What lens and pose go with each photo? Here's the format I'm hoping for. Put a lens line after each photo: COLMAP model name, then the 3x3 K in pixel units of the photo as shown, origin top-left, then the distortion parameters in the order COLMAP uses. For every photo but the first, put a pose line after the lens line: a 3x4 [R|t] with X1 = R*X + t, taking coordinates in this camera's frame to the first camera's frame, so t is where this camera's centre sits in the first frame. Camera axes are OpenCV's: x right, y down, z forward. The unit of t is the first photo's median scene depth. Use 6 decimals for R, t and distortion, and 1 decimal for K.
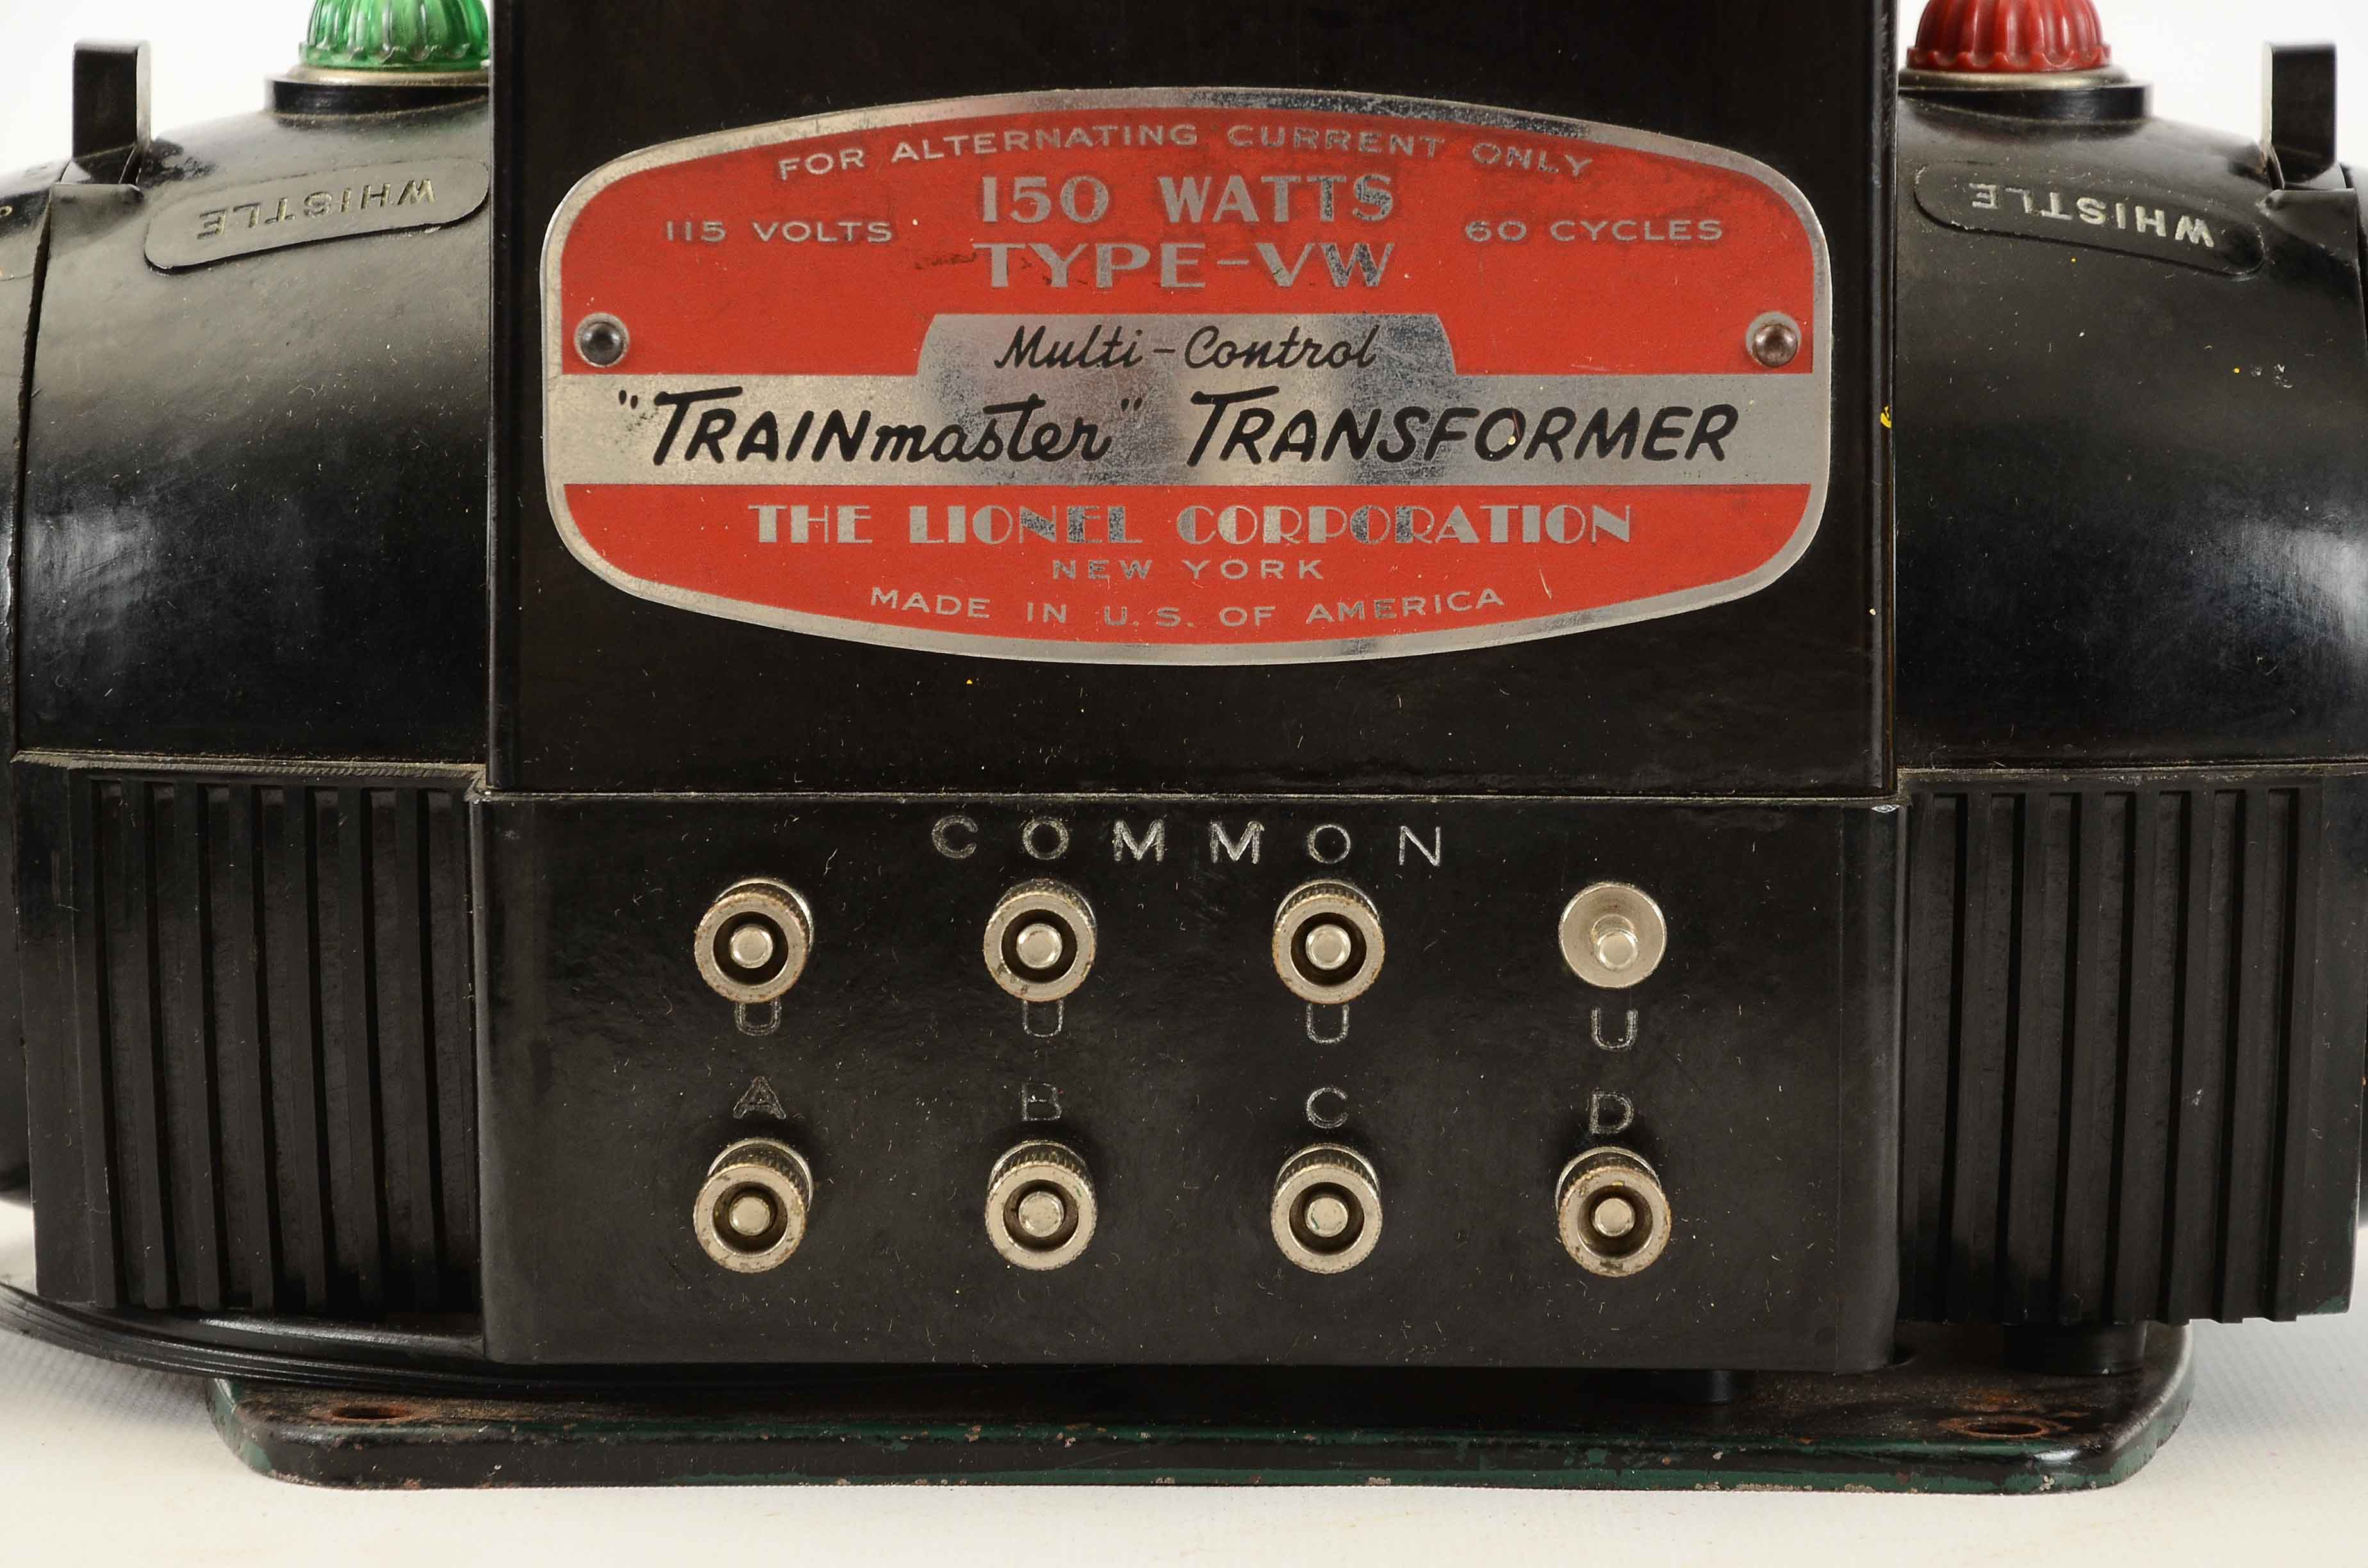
lens RADIAL K [[9317.6, 0, 1184.0], [0, 9317.6, 784.0], [0, 0, 1]] dist [0.851692, 0.313838]
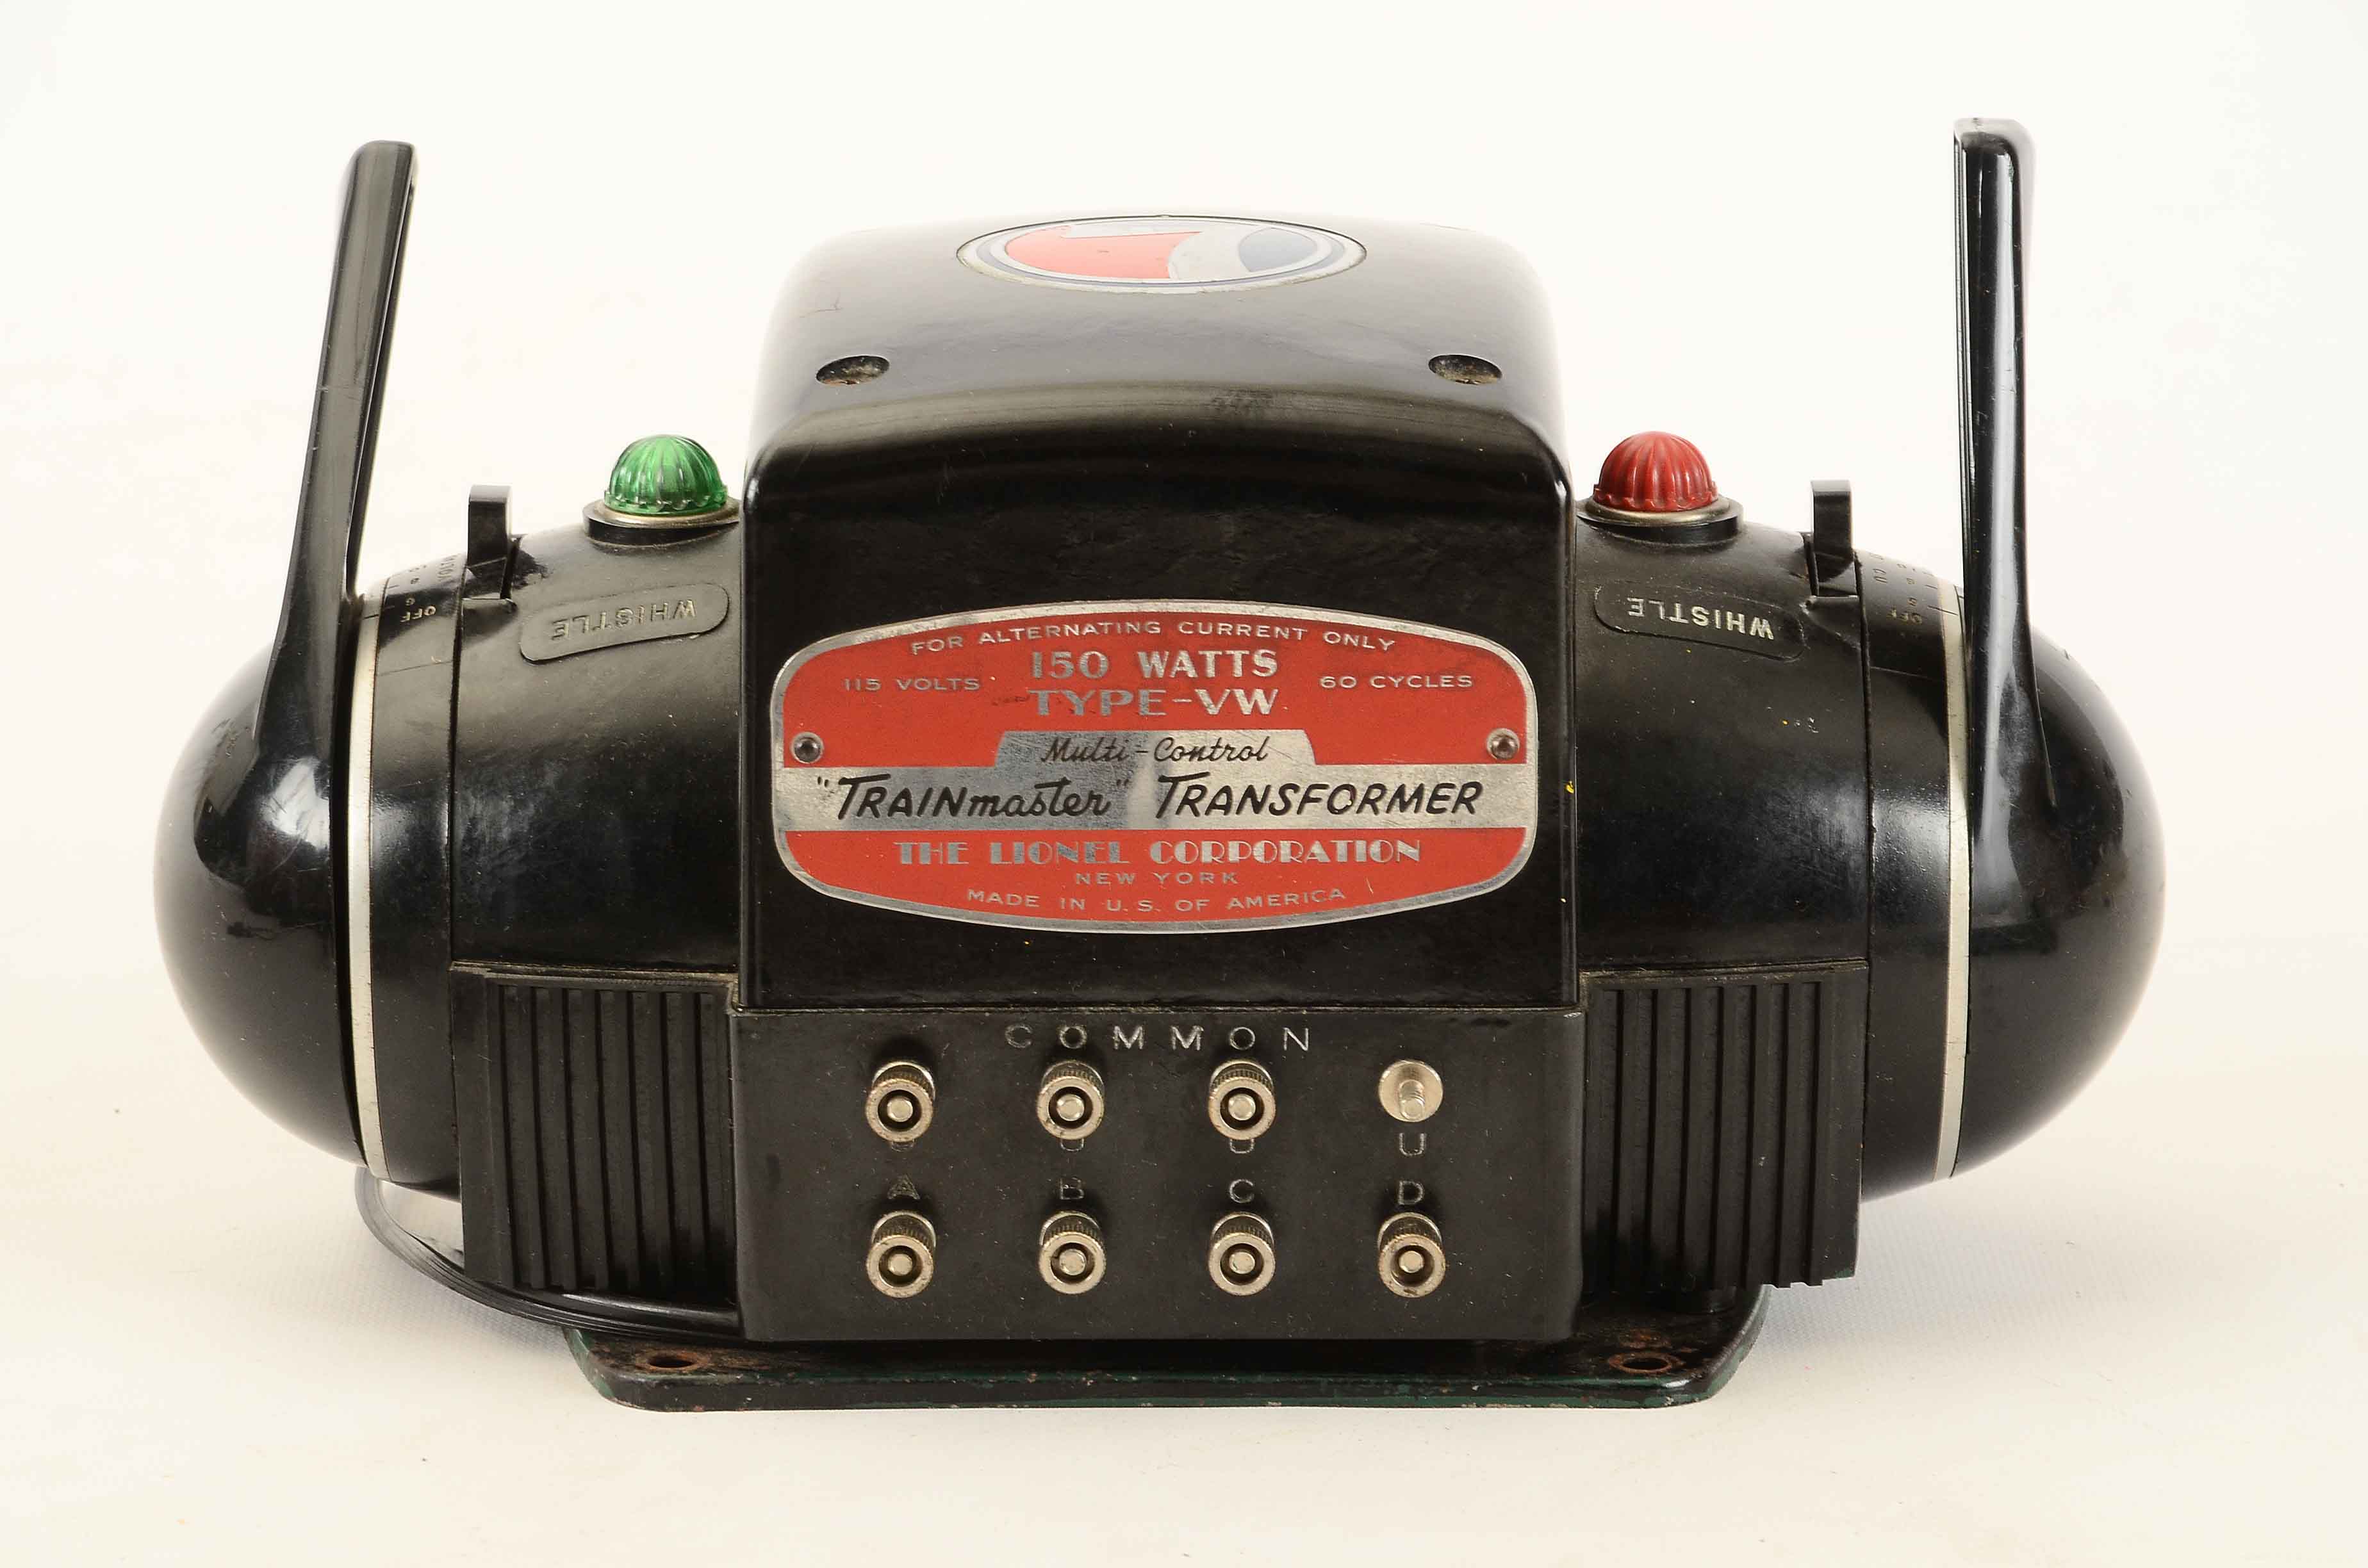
lens RADIAL K [[9317.6, 0, 1184.0], [0, 9317.6, 784.0], [0, 0, 1]] dist [0.851692, 0.313838]
pose [[0.999929, -0.008551, 0.008250, -0.008286], [0.007607, 0.994085, 0.108337, -0.220455], [-0.009128, -0.108266, 0.994080, -0.662272]]
